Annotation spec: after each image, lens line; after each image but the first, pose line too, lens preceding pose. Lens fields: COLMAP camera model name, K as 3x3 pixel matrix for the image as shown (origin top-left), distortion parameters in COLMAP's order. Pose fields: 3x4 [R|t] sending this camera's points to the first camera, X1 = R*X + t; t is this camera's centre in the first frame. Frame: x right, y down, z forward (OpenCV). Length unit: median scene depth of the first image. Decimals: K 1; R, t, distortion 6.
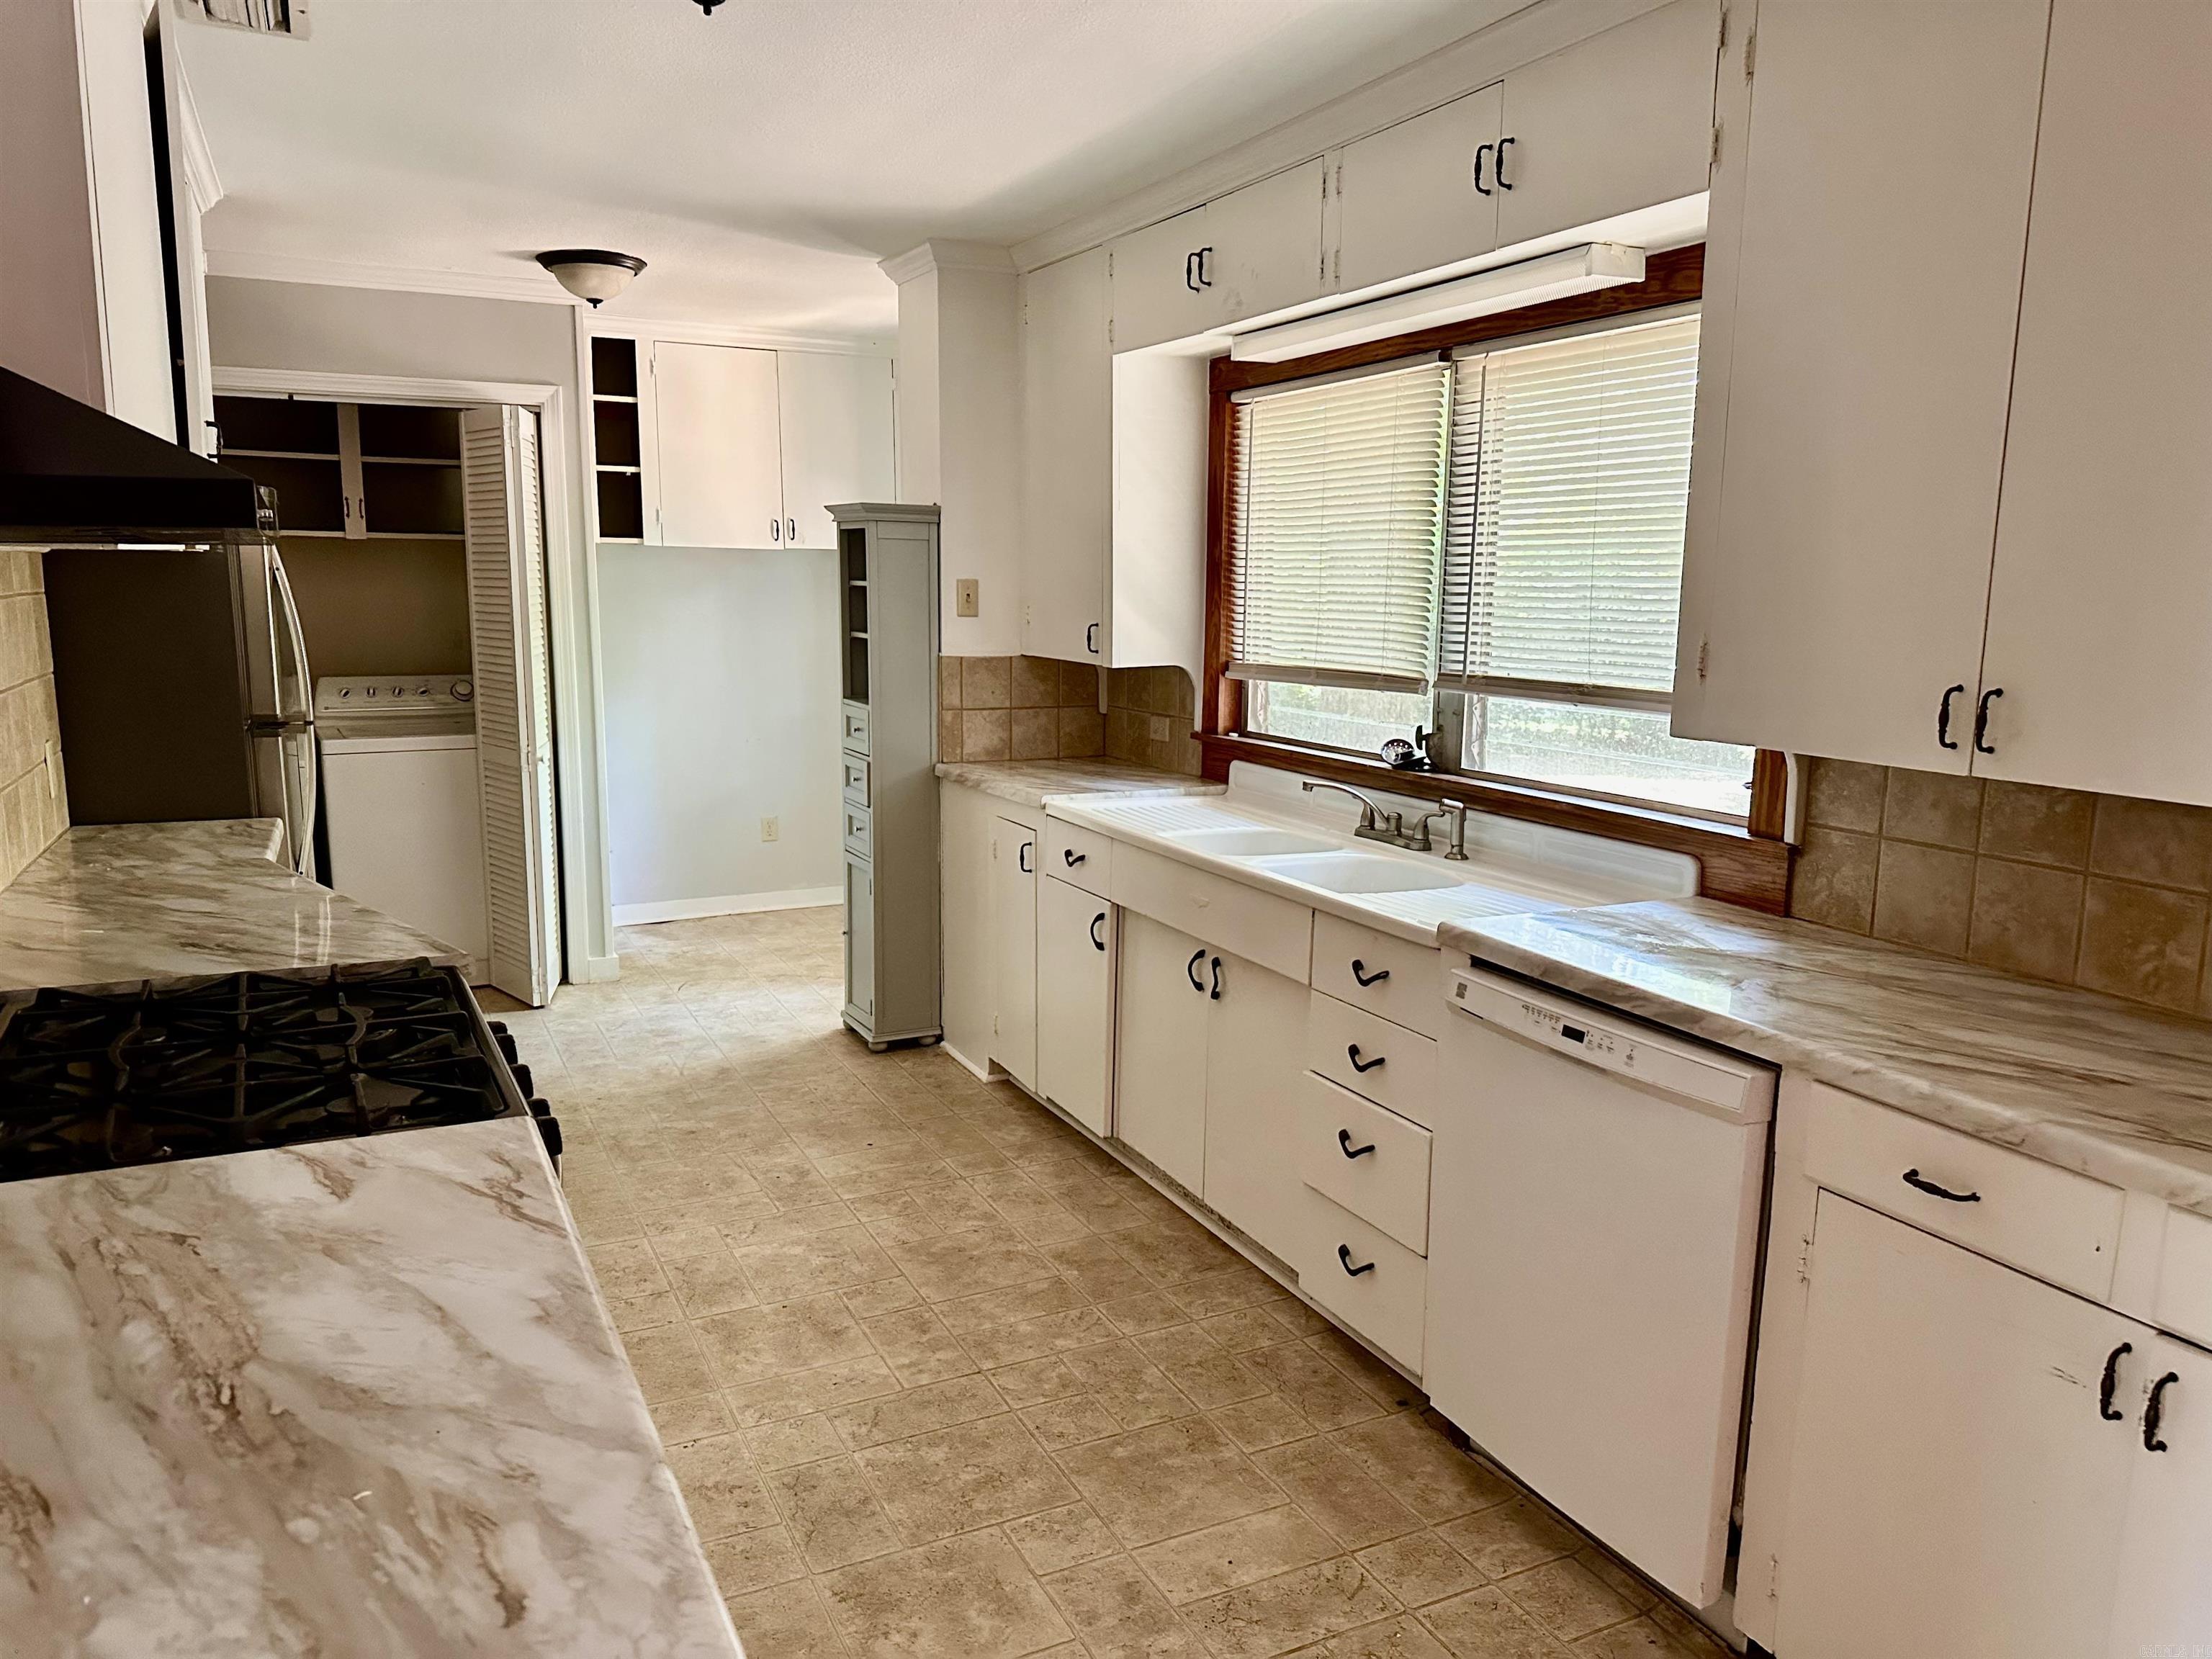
lens RADIAL K [[1553.8, 0, 1105.8], [0, 1553.8, 820.7], [0, 0, 1]] dist [0.064800, -0.046690]
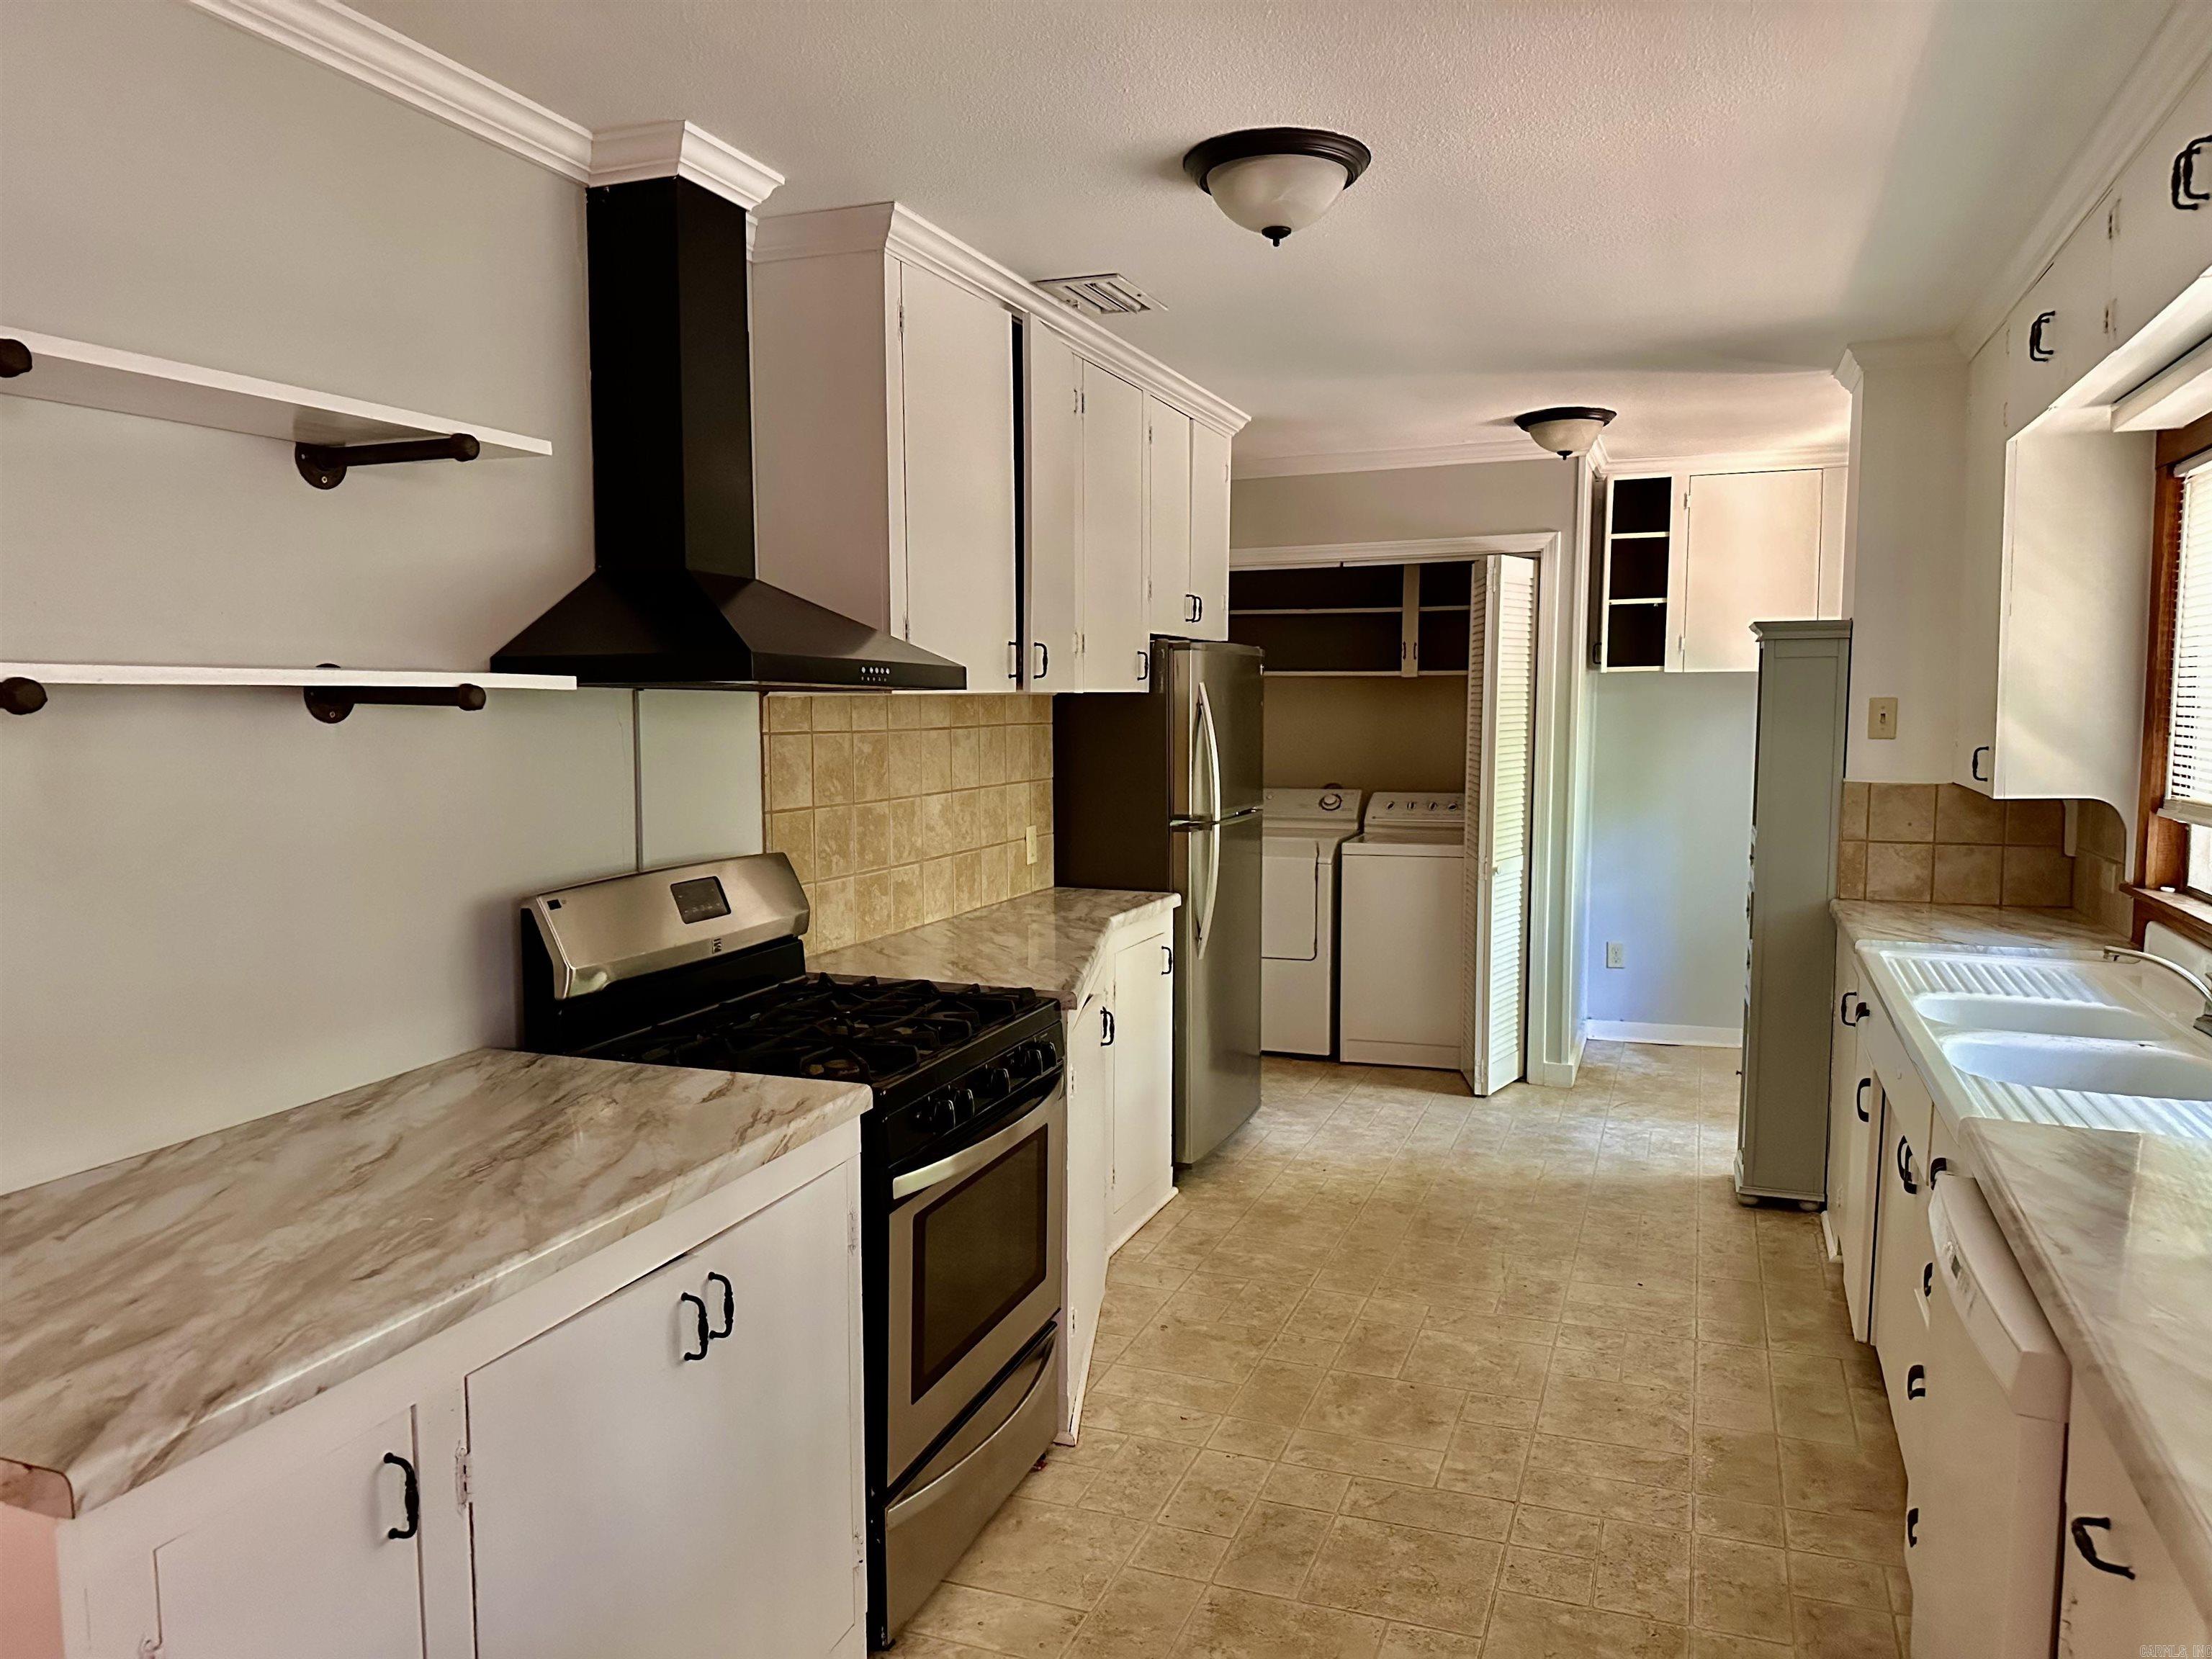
lens RADIAL K [[1553.8, 0, 1109.5], [0, 1553.8, 825.5], [0, 0, 1]] dist [0.064800, -0.046690]
pose [[0.681344, 0.042543, -0.730726, 0.274503], [-0.099325, 0.994449, -0.034716, -0.006198], [0.725193, 0.096233, 0.681787, 0.062434]]
